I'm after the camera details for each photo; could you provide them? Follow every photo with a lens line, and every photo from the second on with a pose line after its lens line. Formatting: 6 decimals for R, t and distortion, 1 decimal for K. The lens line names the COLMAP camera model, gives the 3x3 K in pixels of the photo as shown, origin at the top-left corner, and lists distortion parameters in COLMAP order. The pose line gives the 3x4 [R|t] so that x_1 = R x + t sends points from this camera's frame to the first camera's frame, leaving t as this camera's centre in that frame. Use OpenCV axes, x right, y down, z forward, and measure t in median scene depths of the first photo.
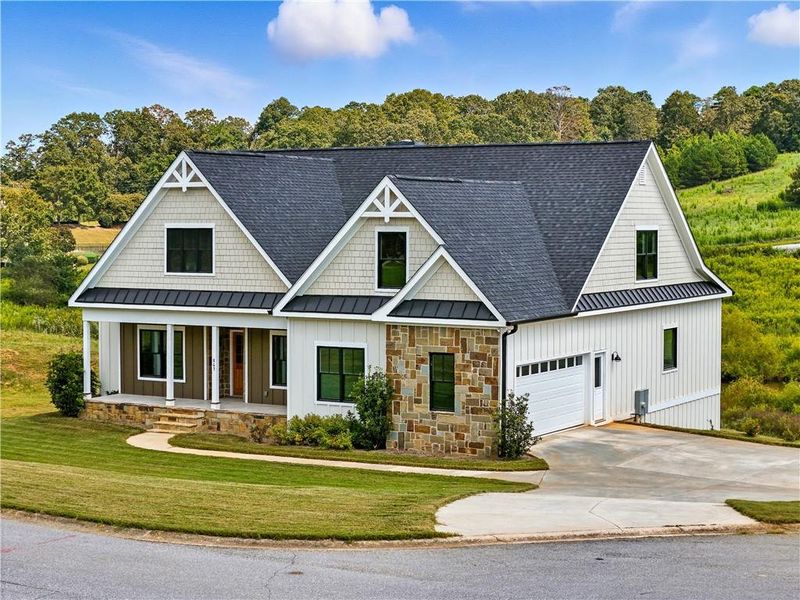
lens RADIAL K [[1538.0, 0, 400.2], [0, 1538.0, 299.3], [0, 0, 1]] dist [-0.050376, 0.000000]
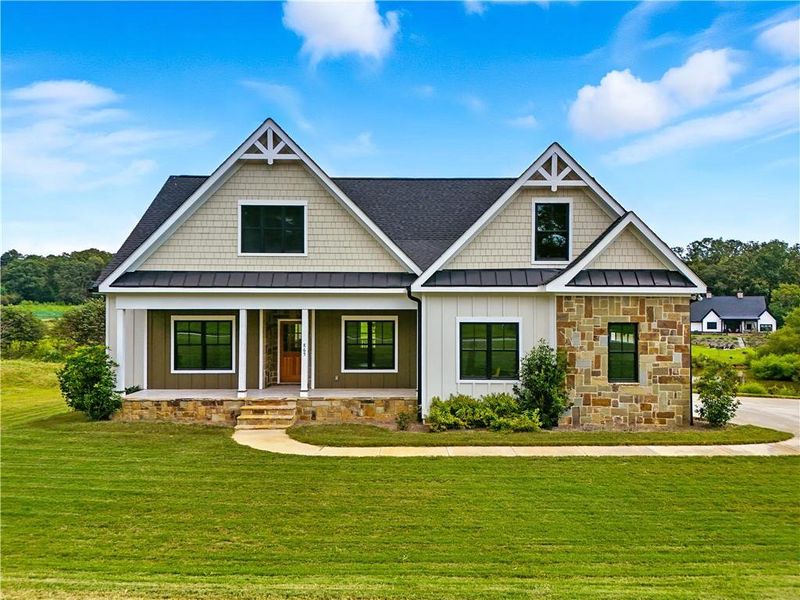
lens RADIAL K [[564.3, 0, 409.4], [0, 564.3, 313.4], [0, 0, 1]] dist [0.064210, -0.006933]
pose [[0.859436, 0.001871, 0.511239, -0.258414], [0.022883, 0.998850, -0.042123, 0.038328], [-0.510730, 0.047901, 0.858405, 0.706461]]
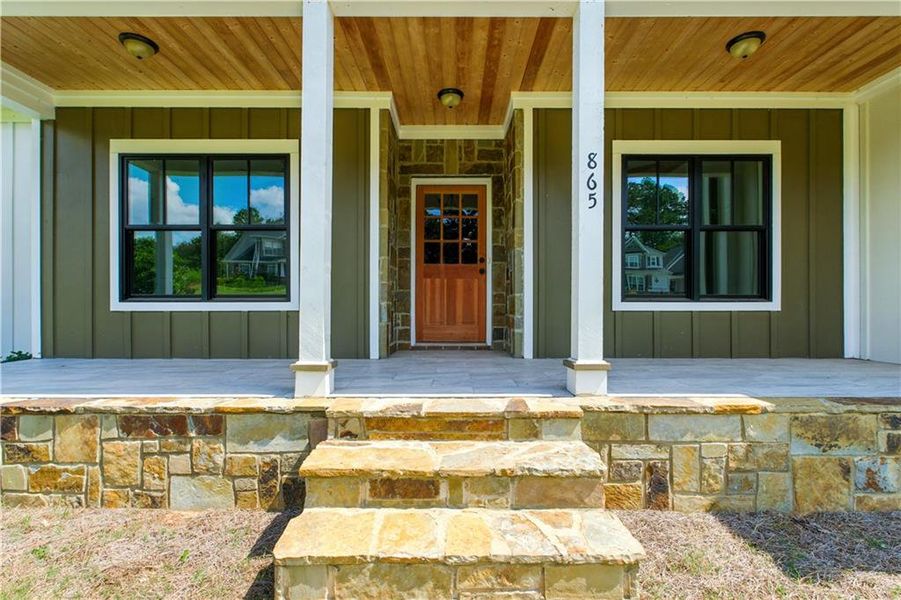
lens RADIAL K [[401.3, 0, 445.7], [0, 401.3, 305.7], [0, 0, 1]] dist [-0.003485, 0.000155]
pose [[0.855786, 0.001509, 0.517328, -0.176556], [0.024257, 0.998779, -0.043041, 0.064732], [-0.516761, 0.049382, 0.854704, 1.022246]]
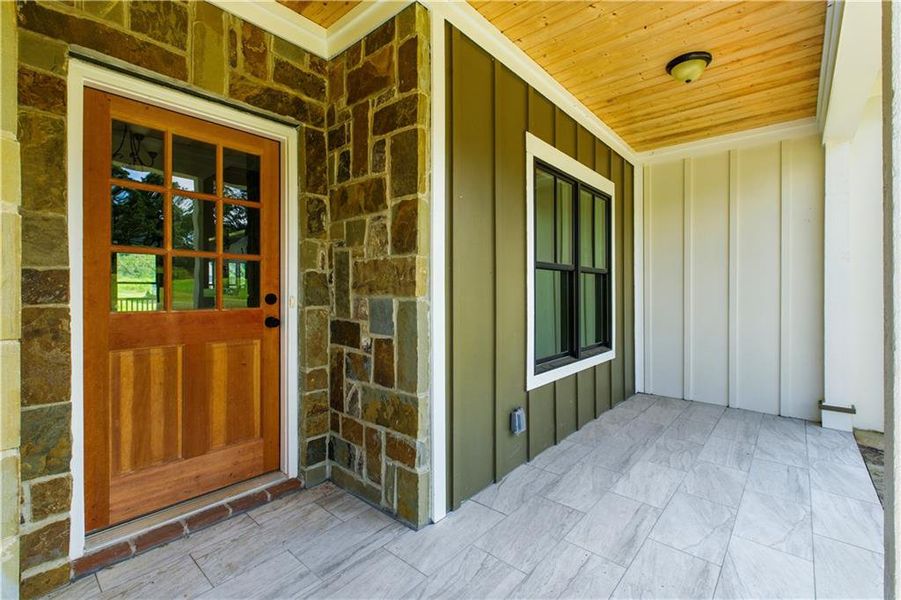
lens RADIAL K [[401.3, 0, 455.6], [0, 401.3, 296.0], [0, 0, 1]] dist [-0.003485, 0.000155]
pose [[0.161948, -0.006971, 0.986775, -0.156582], [0.054948, 0.998487, -0.001965, 0.047267], [-0.985268, 0.054539, 0.162086, 1.083945]]
